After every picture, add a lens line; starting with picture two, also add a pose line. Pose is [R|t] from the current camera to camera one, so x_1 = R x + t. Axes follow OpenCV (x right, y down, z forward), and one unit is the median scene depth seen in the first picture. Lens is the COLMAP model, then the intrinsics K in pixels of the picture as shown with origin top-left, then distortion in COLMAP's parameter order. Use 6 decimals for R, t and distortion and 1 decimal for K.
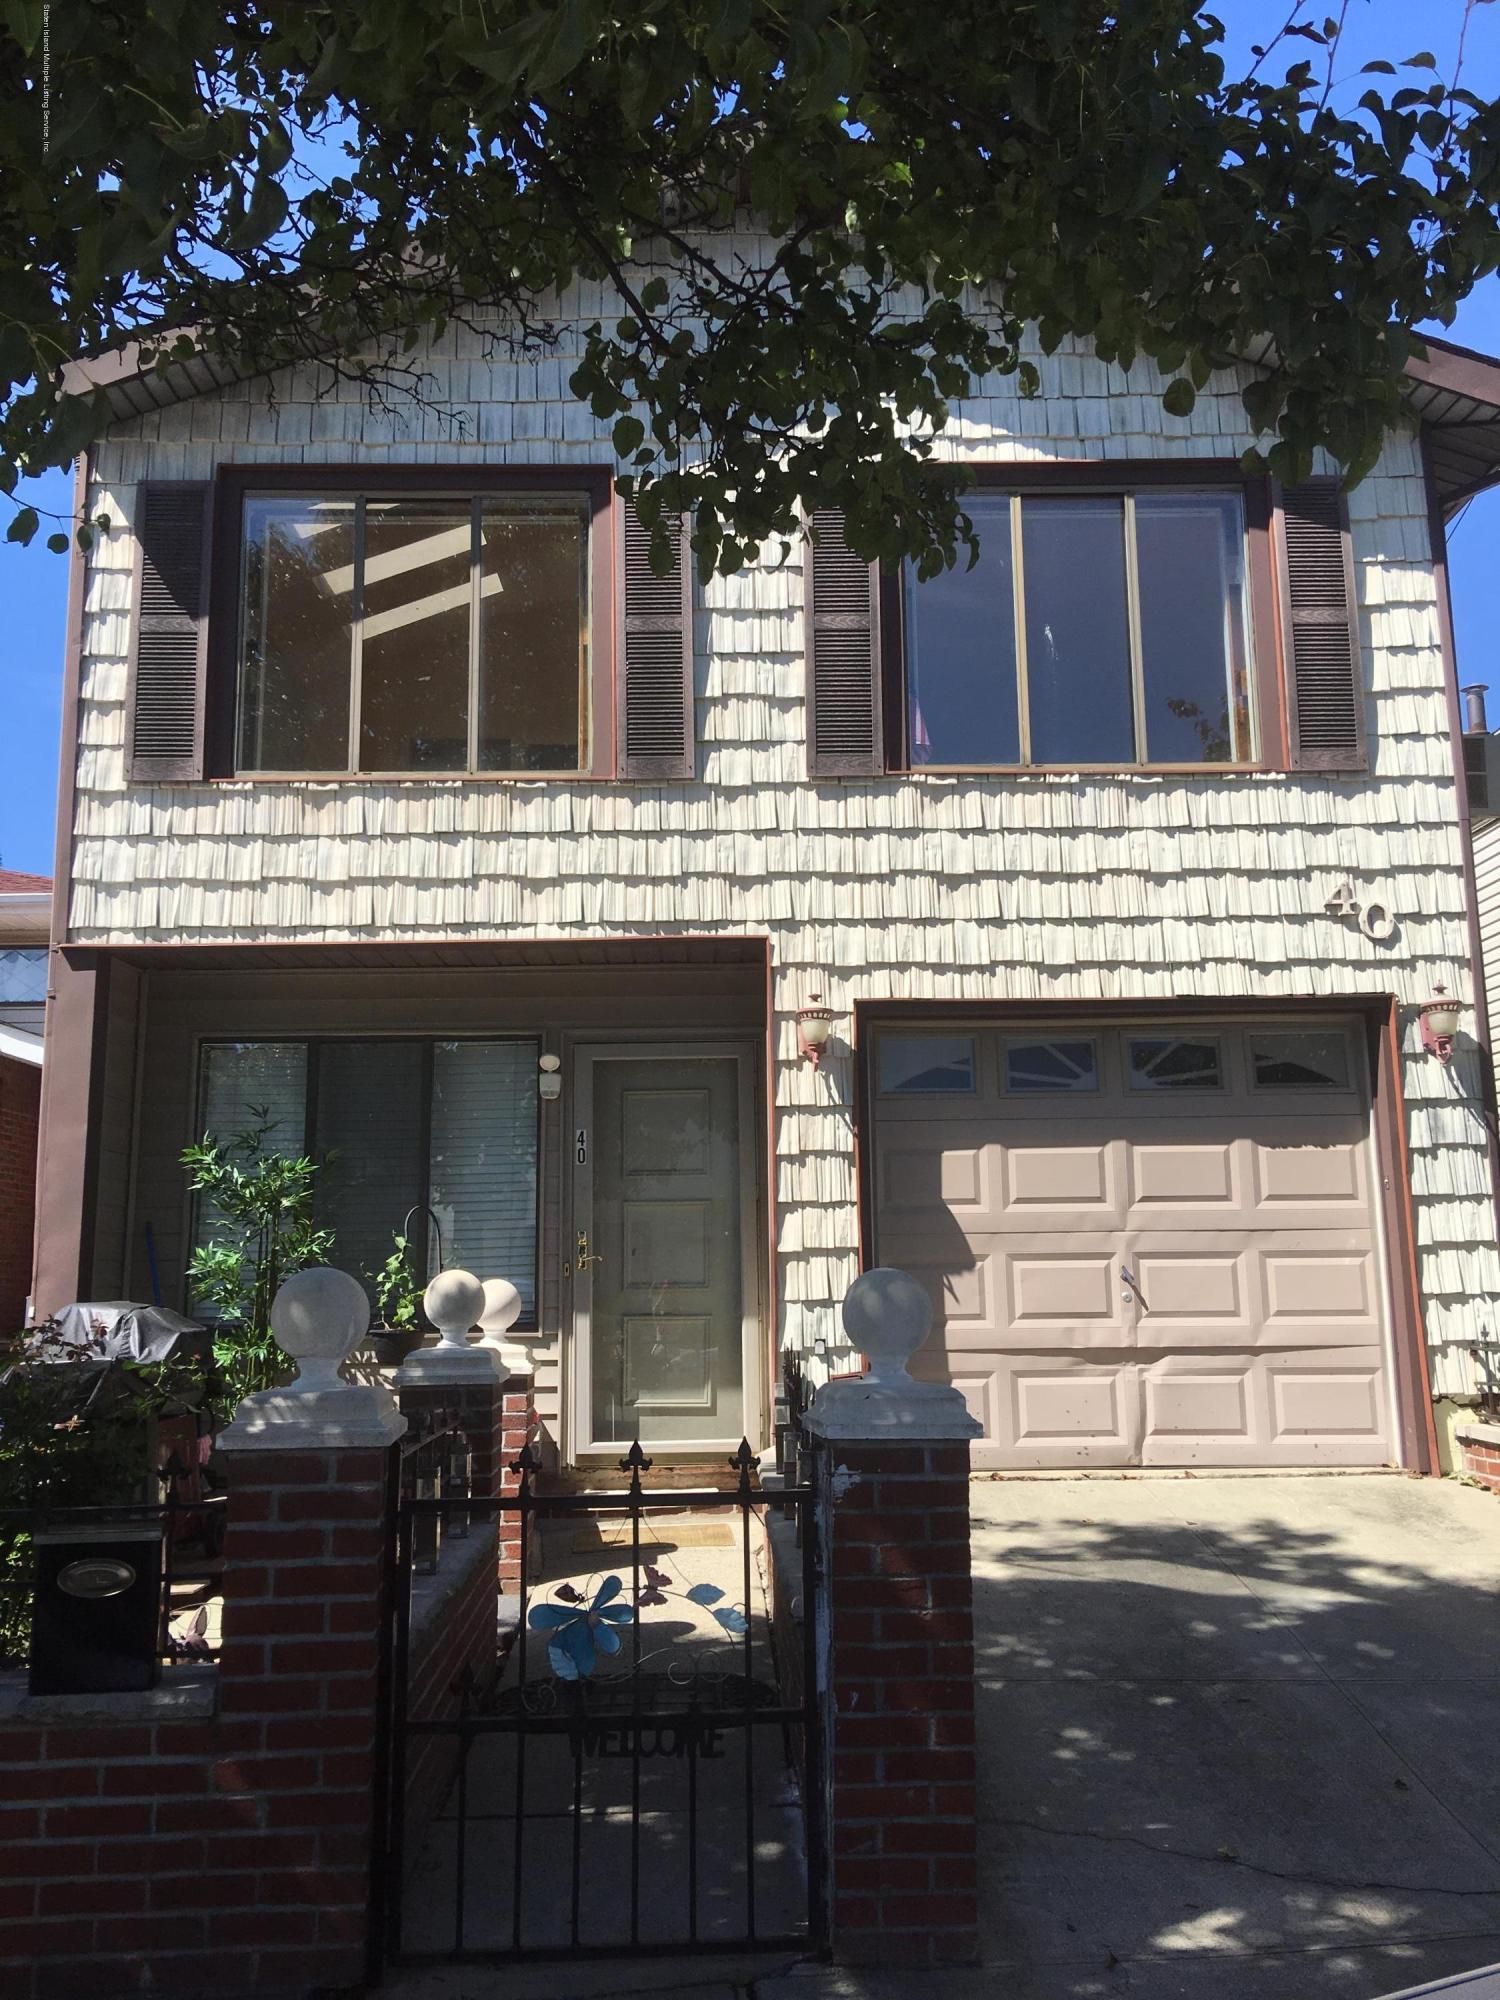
lens RADIAL K [[1692.1, 0, 738.5], [0, 1692.1, 1000.0], [0, 0, 1]] dist [0.067191, -0.086830]
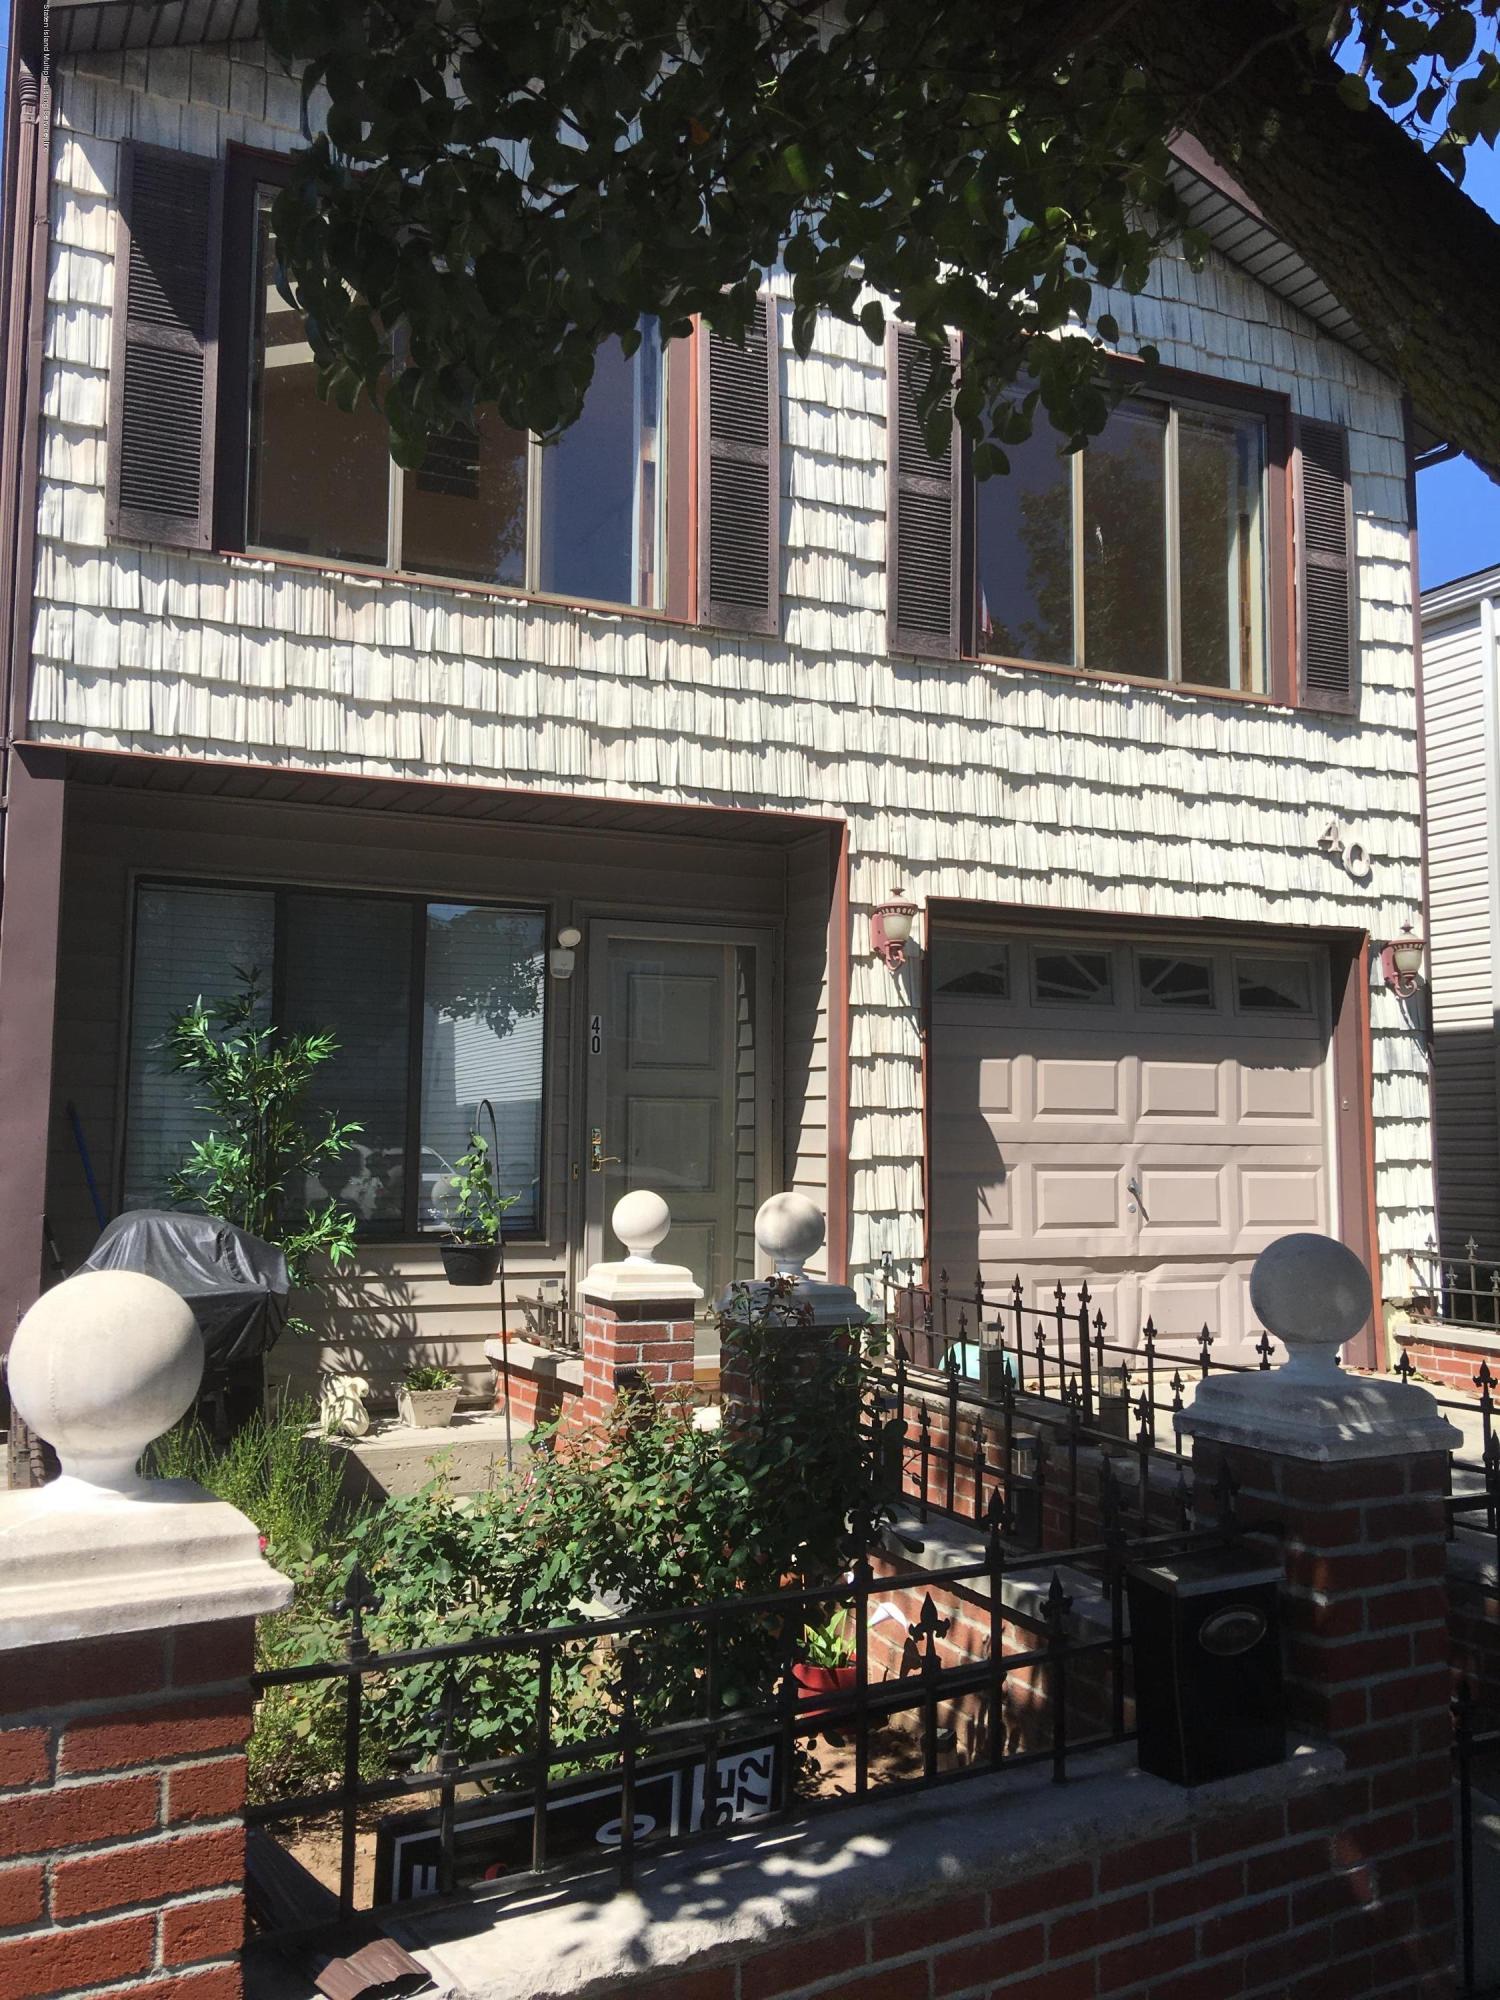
lens RADIAL K [[1692.1, 0, 758.0], [0, 1692.1, 996.1], [0, 0, 1]] dist [0.067191, -0.086830]
pose [[0.916612, 0.054996, 0.395978, -0.383211], [-0.085012, 0.994653, 0.058643, 0.007547], [-0.390635, -0.087416, 0.916386, 0.162206]]
